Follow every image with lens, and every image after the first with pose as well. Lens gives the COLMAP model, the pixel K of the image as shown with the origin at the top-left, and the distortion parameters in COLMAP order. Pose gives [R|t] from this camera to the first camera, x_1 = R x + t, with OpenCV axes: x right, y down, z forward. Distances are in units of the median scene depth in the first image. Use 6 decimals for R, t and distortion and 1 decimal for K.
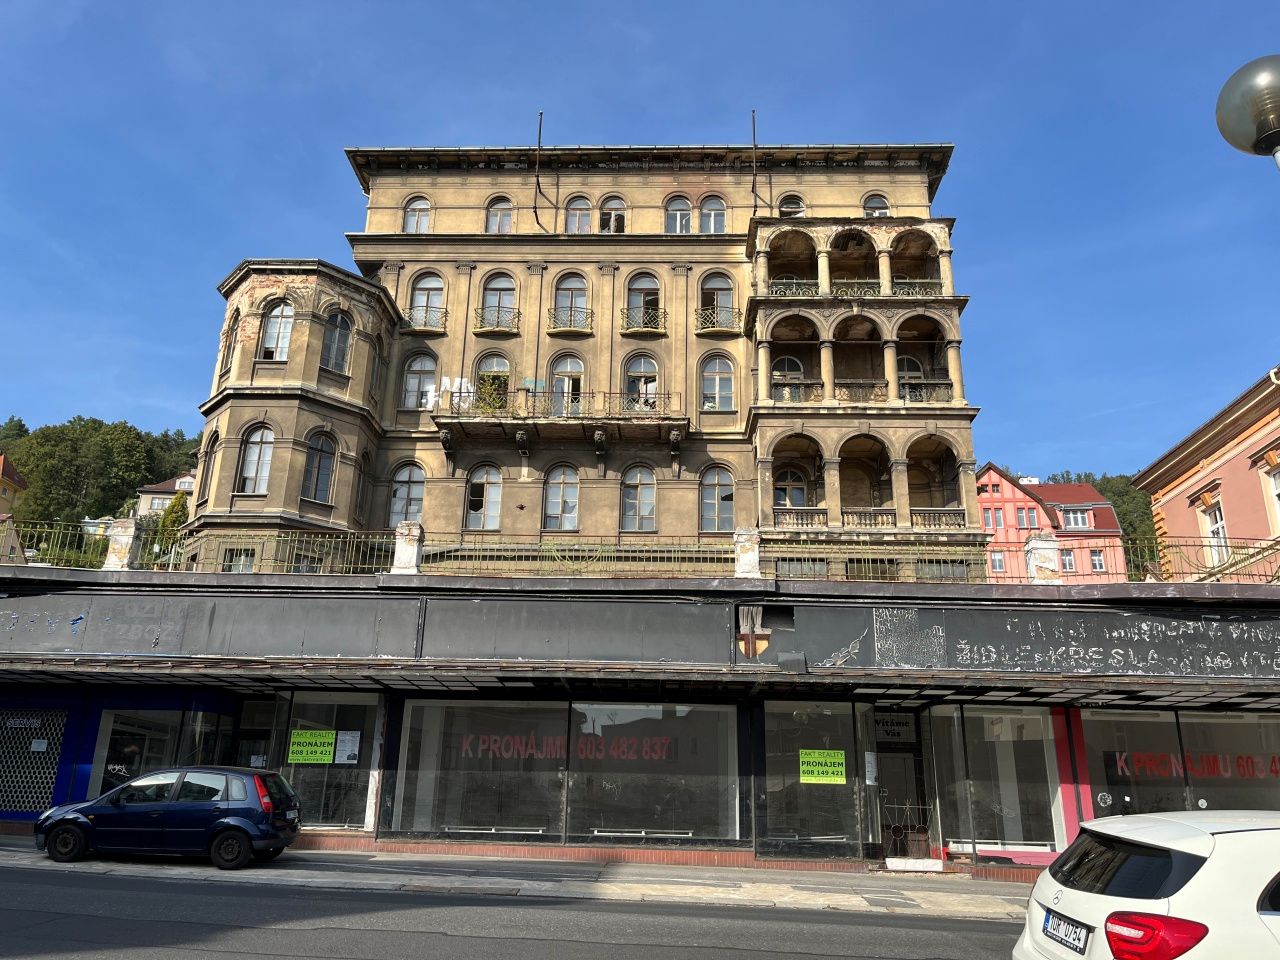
lens RADIAL K [[976.7, 0, 638.3], [0, 976.7, 484.5], [0, 0, 1]] dist [0.027113, -0.014585]
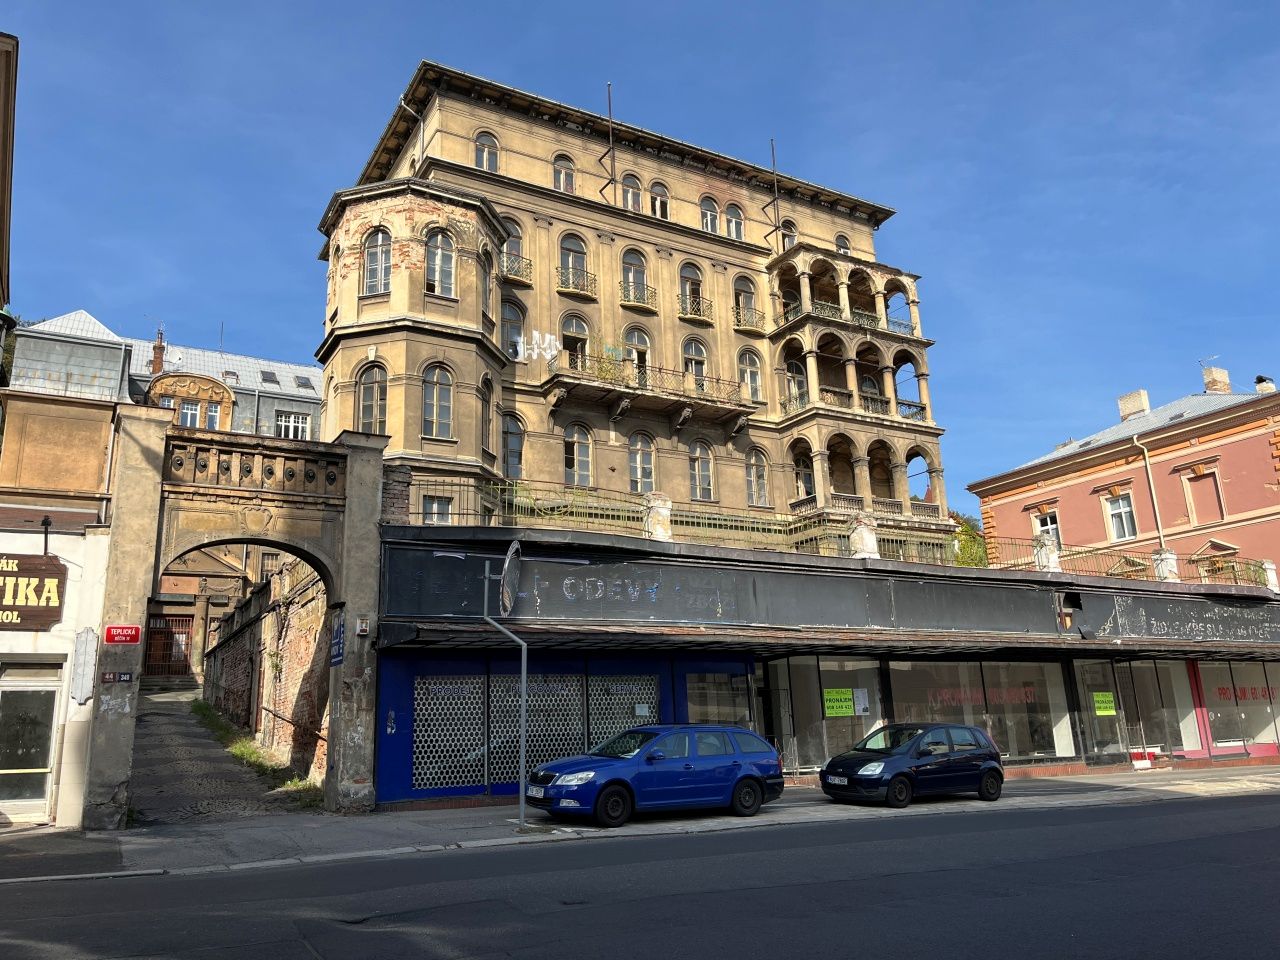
lens RADIAL K [[976.7, 0, 639.4], [0, 976.7, 470.1], [0, 0, 1]] dist [0.027113, -0.014585]
pose [[0.840563, 0.088649, 0.534411, -0.662996], [-0.121285, 0.992273, 0.026167, -0.007212], [-0.527961, -0.086811, 0.844820, 0.084102]]
